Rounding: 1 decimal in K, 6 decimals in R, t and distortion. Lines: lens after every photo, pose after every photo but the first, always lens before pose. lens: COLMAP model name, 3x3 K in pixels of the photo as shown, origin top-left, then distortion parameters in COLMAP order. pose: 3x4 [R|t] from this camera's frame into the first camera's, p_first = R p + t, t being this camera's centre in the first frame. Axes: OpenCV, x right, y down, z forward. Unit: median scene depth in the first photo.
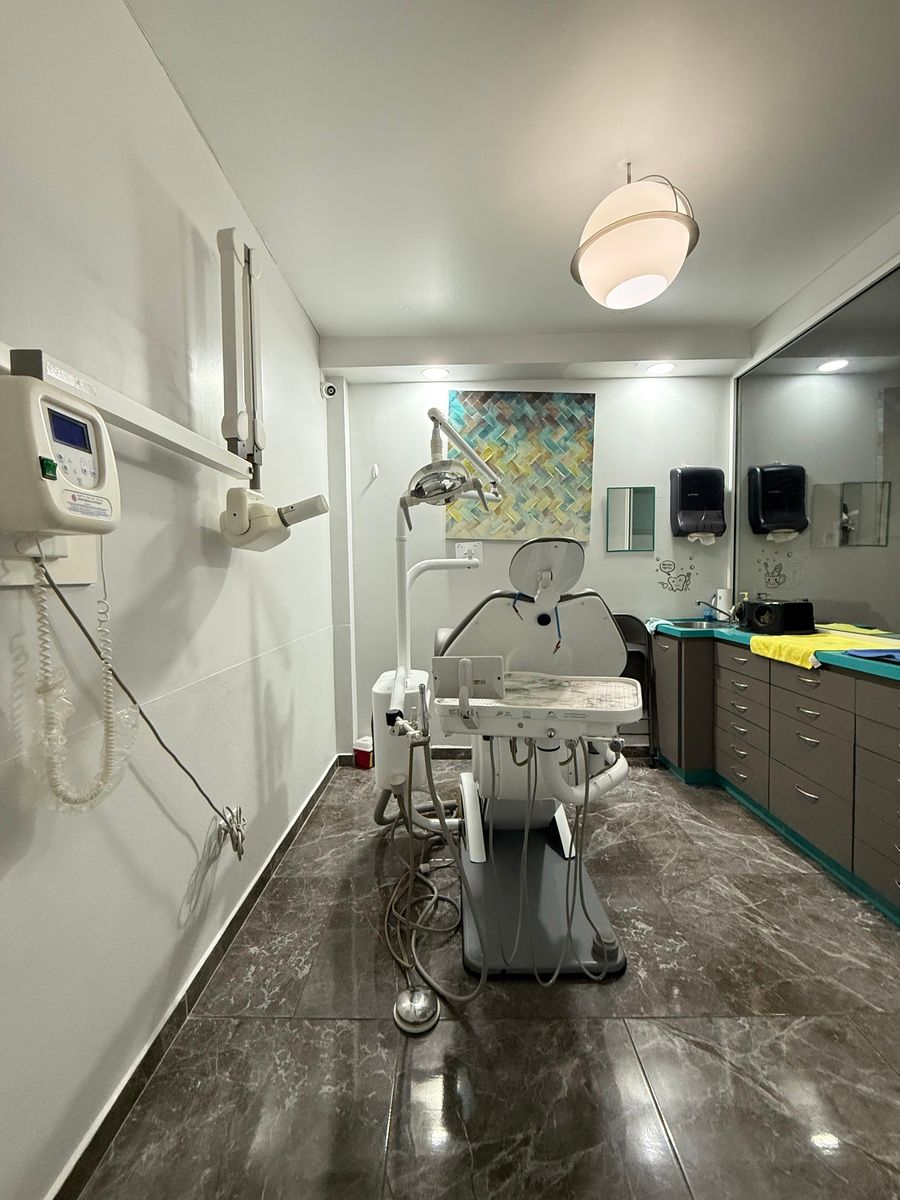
lens RADIAL K [[475.6, 0, 449.3], [0, 475.6, 599.4], [0, 0, 1]] dist [-0.002760, 0.000393]
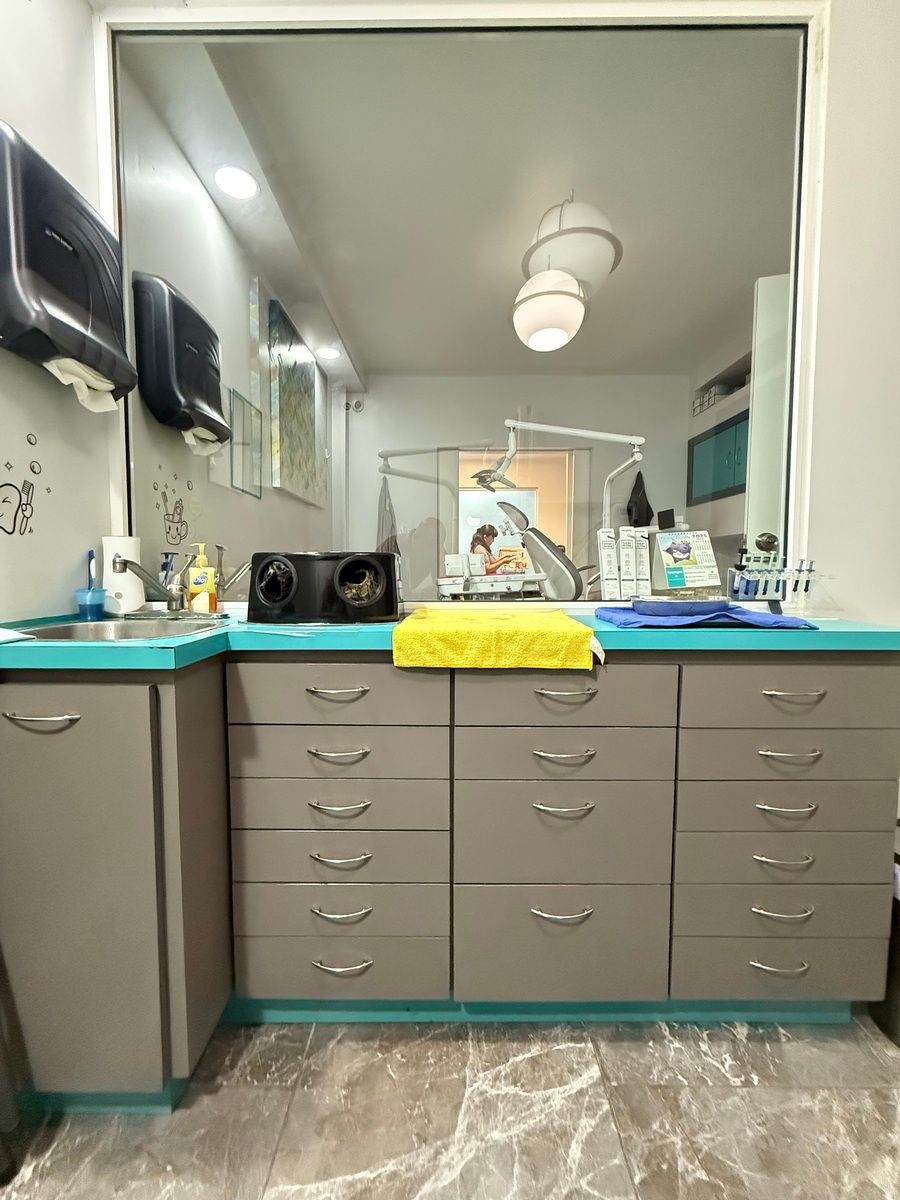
lens RADIAL K [[475.6, 0, 449.9], [0, 475.6, 596.7], [0, 0, 1]] dist [-0.002760, 0.000393]
pose [[0.002653, -0.042999, 0.999072, 0.180266], [0.057428, 0.997433, 0.042776, 0.029069], [-0.998346, 0.057262, 0.005115, 0.761532]]
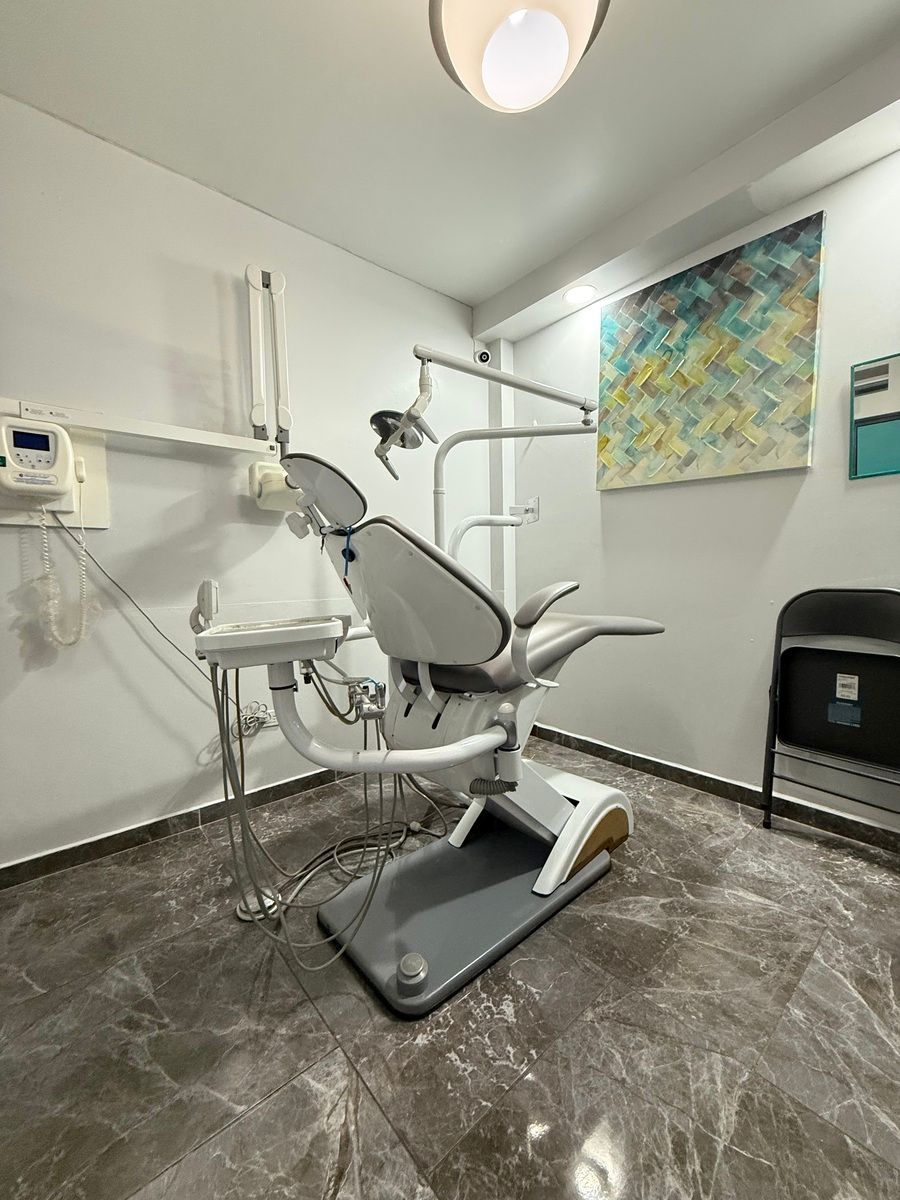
lens RADIAL K [[475.6, 0, 450.6], [0, 475.6, 599.2], [0, 0, 1]] dist [-0.002760, 0.000393]
pose [[0.659275, 0.047348, -0.750410, 0.493017], [-0.032976, 0.998876, 0.034054, 0.044093], [0.751178, 0.002295, 0.660095, 0.284600]]
